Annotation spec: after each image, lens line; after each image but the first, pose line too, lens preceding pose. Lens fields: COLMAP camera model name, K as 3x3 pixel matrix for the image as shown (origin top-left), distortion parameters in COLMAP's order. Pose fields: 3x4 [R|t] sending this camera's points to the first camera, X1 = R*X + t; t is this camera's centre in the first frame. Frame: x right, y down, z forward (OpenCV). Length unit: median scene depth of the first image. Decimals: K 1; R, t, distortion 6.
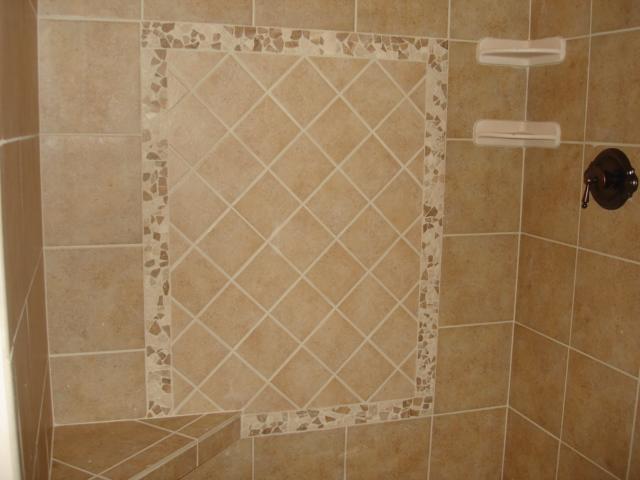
lens RADIAL K [[707.0, 0, 320.3], [0, 707.0, 242.5], [0, 0, 1]] dist [-0.125276, 0.000000]
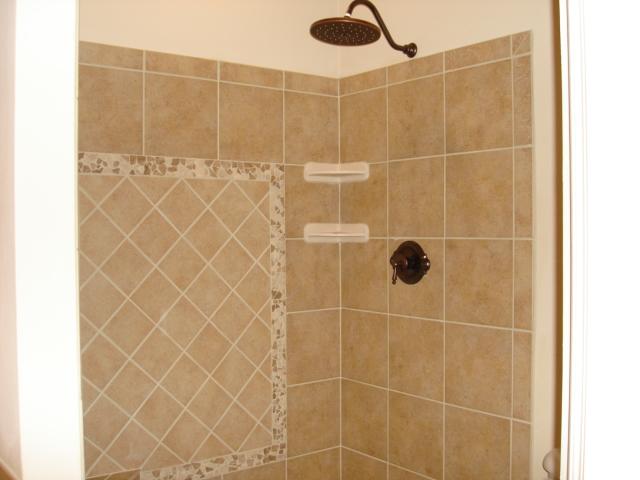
lens RADIAL K [[707.0, 0, 318.6], [0, 707.0, 239.1], [0, 0, 1]] dist [-0.125276, 0.000000]
pose [[0.940523, -0.028079, 0.338566, -0.216802], [0.076677, 0.988408, -0.131032, 0.031679], [-0.330963, 0.149199, 0.931774, -0.258470]]
